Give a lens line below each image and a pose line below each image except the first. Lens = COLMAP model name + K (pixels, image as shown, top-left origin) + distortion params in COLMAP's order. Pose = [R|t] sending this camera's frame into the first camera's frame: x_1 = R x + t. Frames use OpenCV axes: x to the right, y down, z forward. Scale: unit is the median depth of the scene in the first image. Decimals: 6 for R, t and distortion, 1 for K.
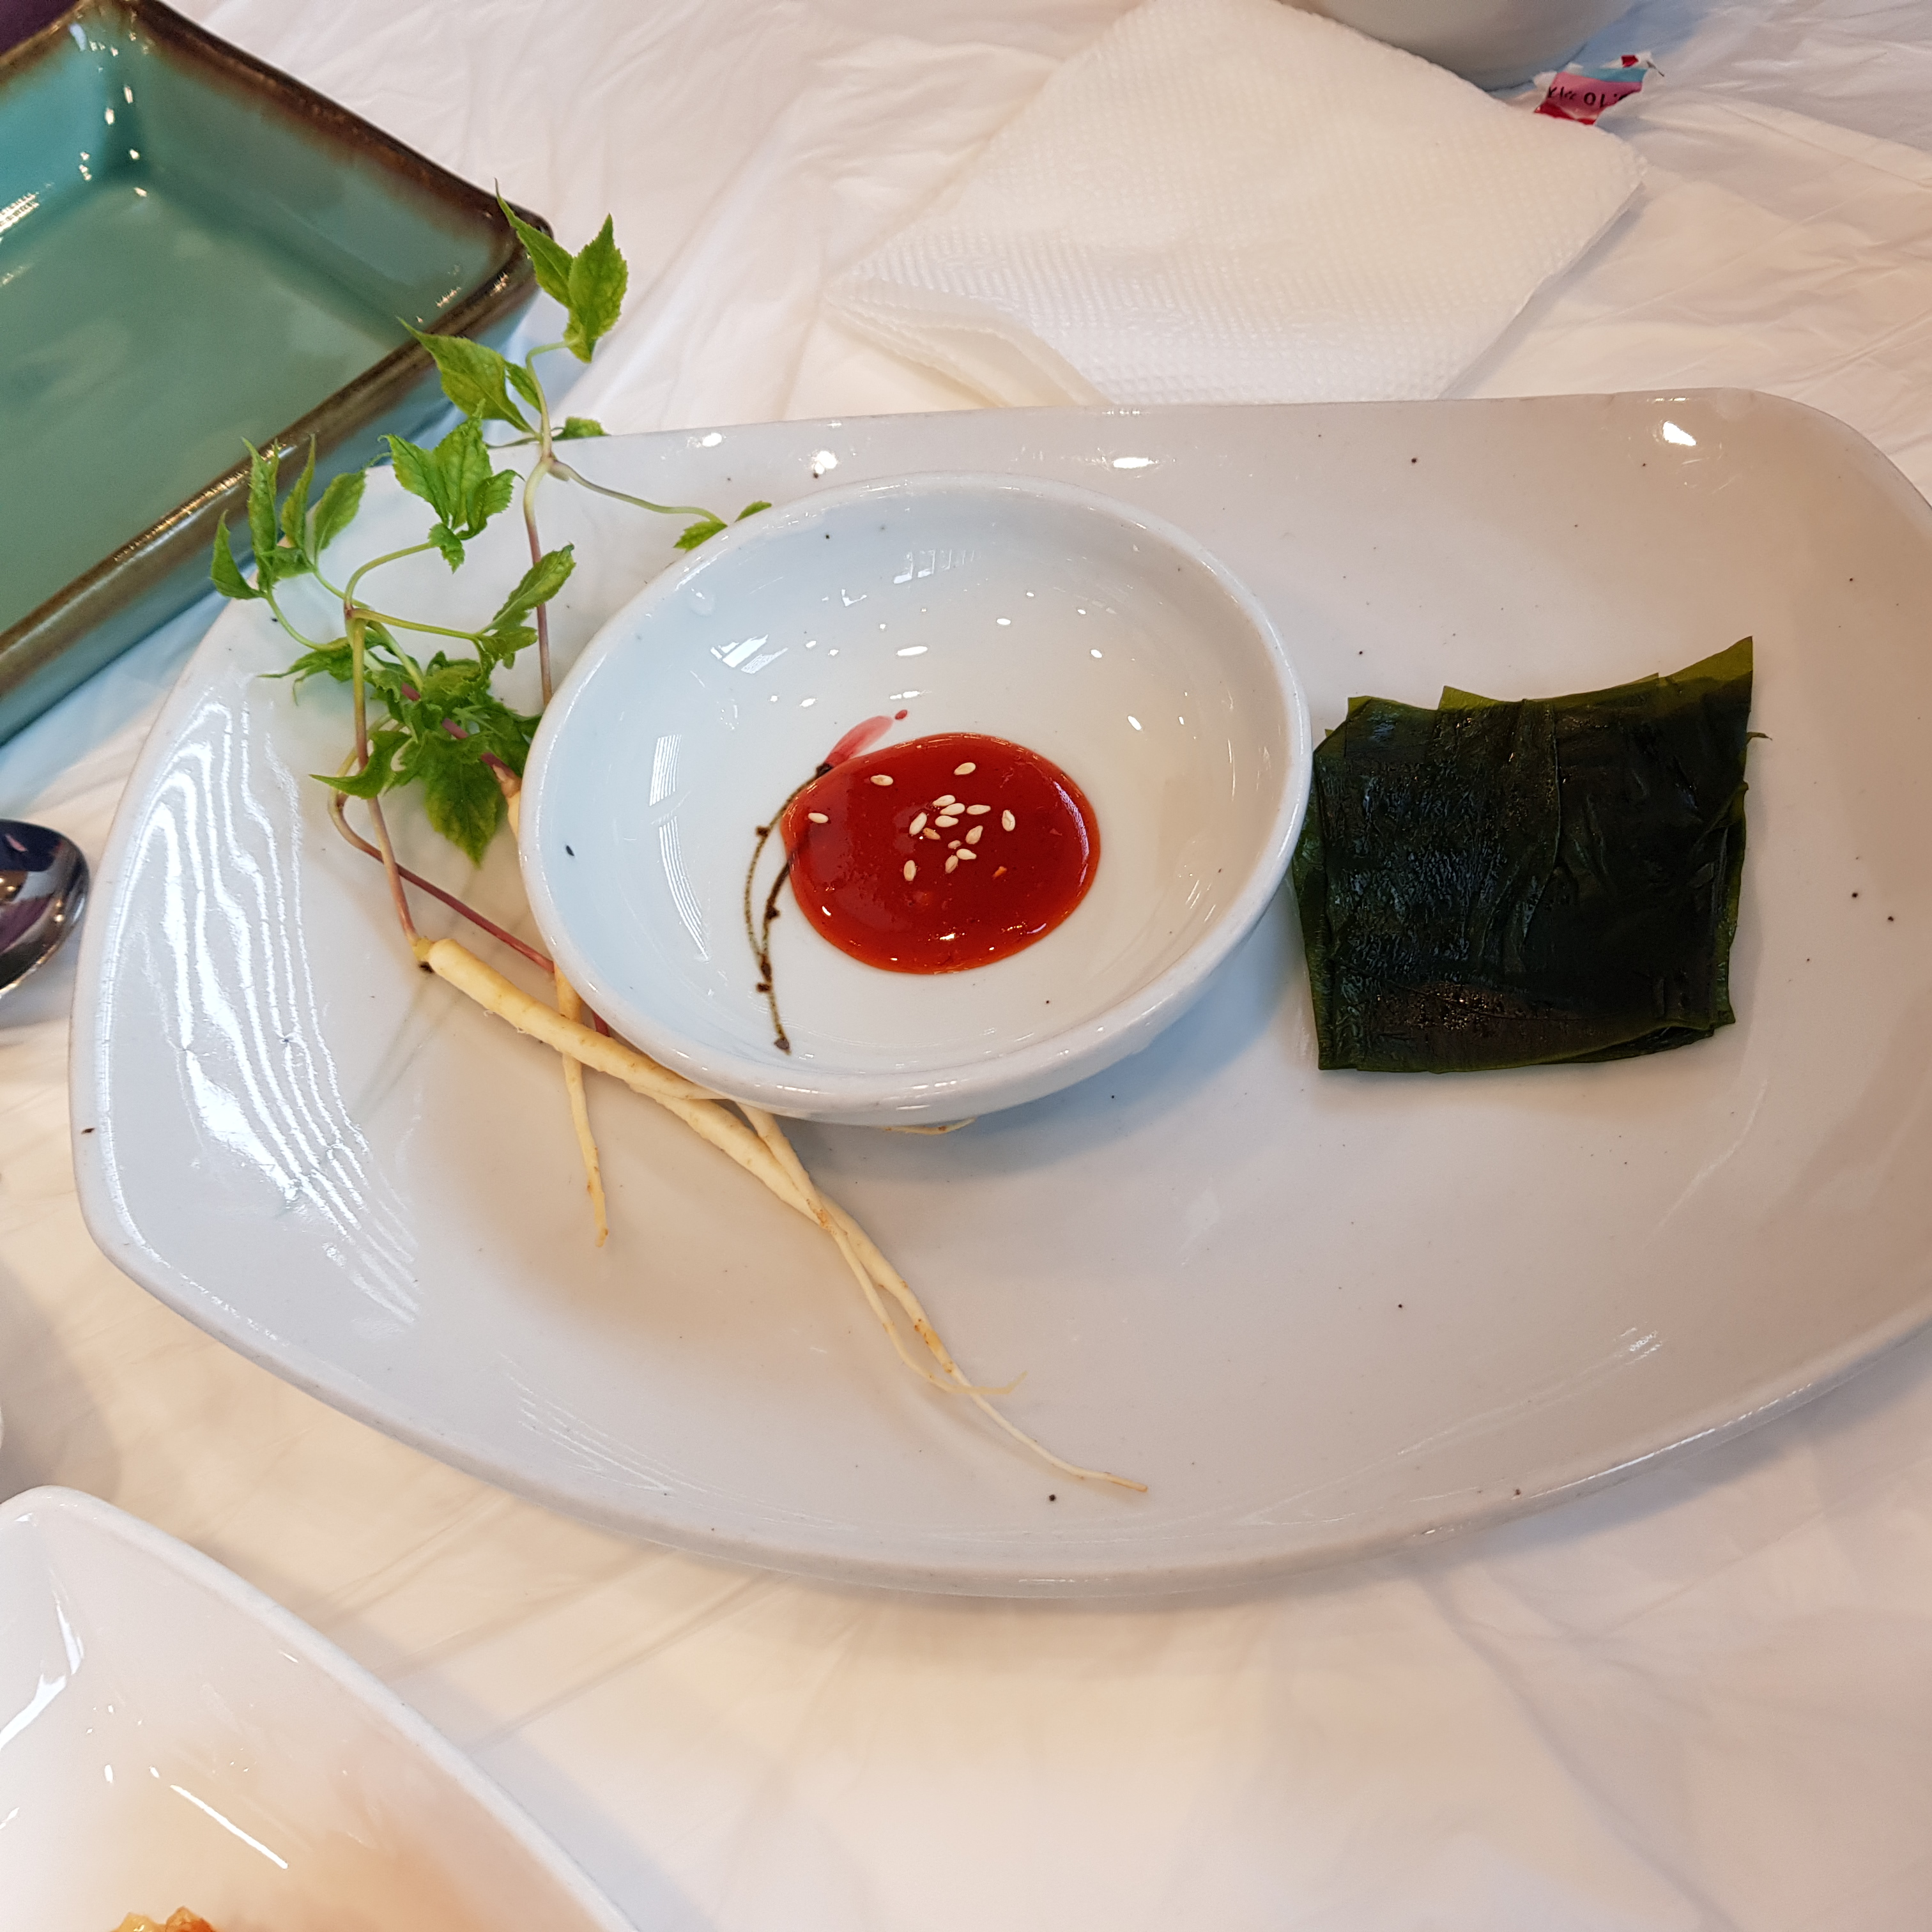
lens RADIAL K [[2389.6, 0, 965.0], [0, 2389.6, 964.1], [0, 0, 1]] dist [0.144729, -0.030496]
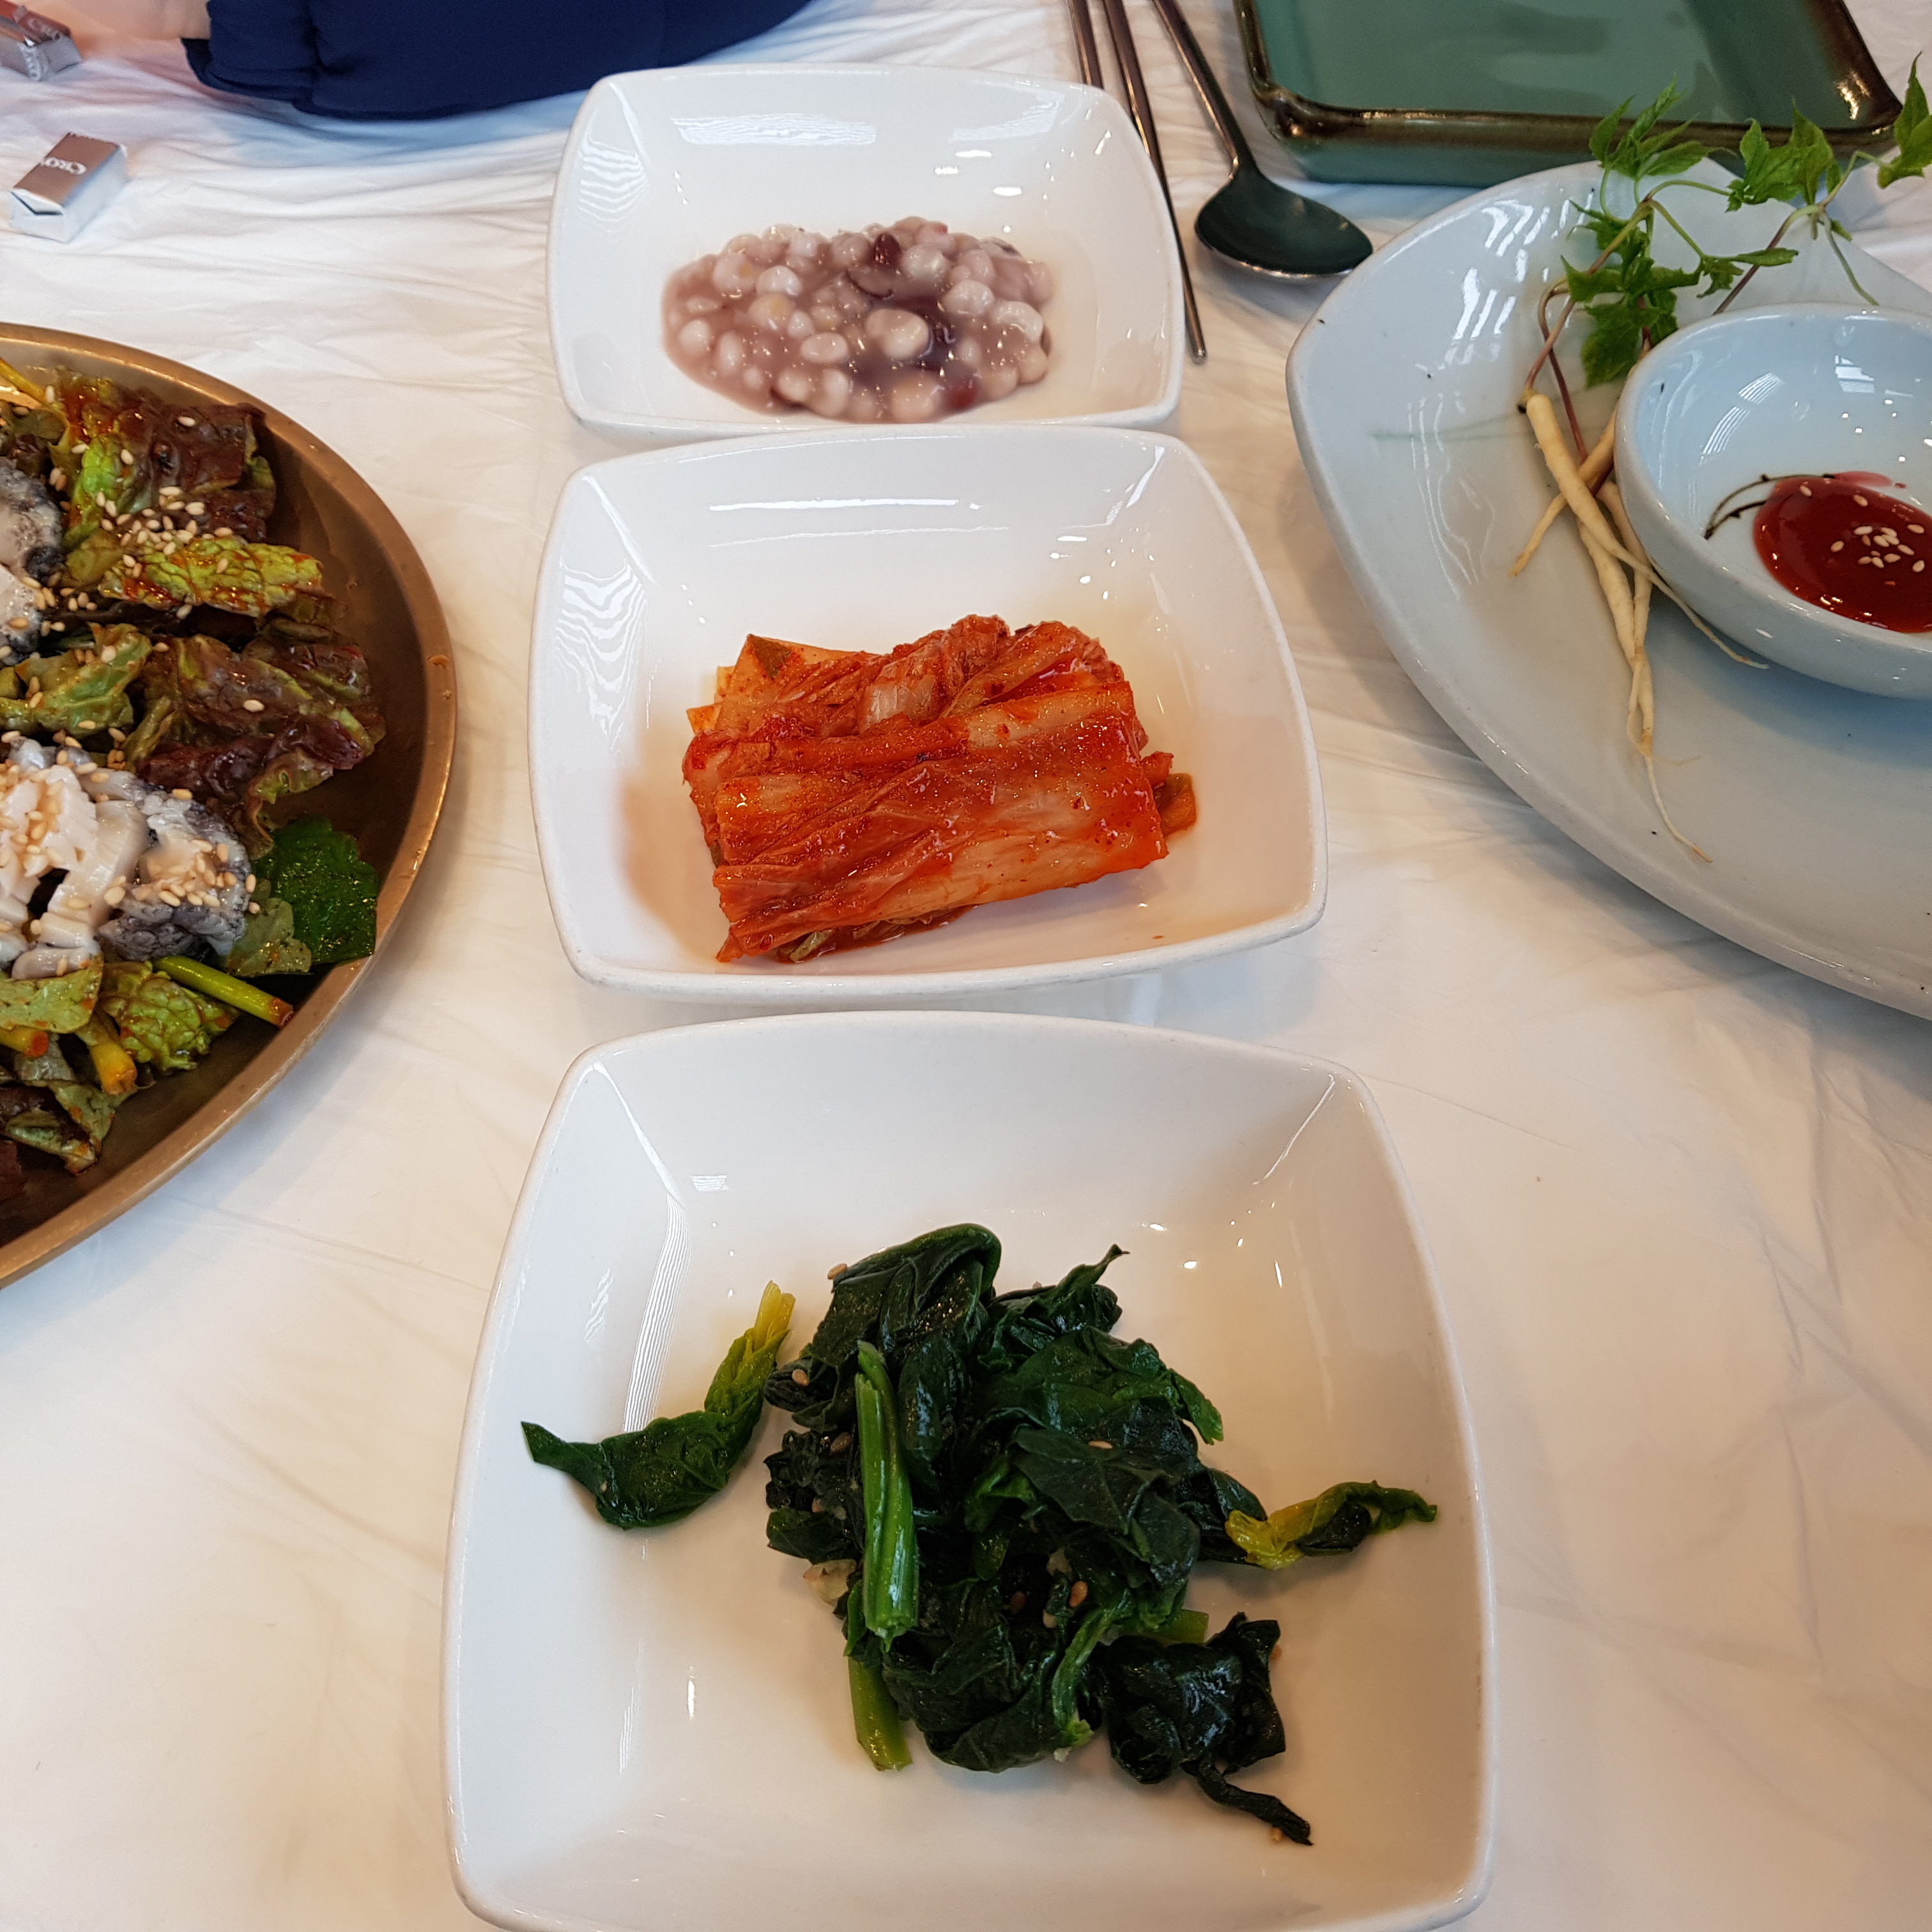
lens RADIAL K [[2389.6, 0, 965.0], [0, 2389.6, 964.1], [0, 0, 1]] dist [0.144729, -0.030496]
pose [[0.707112, 0.651570, -0.274681, 0.167982], [-0.671494, 0.740485, 0.027872, 0.444962], [0.221558, 0.164738, 0.961131, -0.456682]]
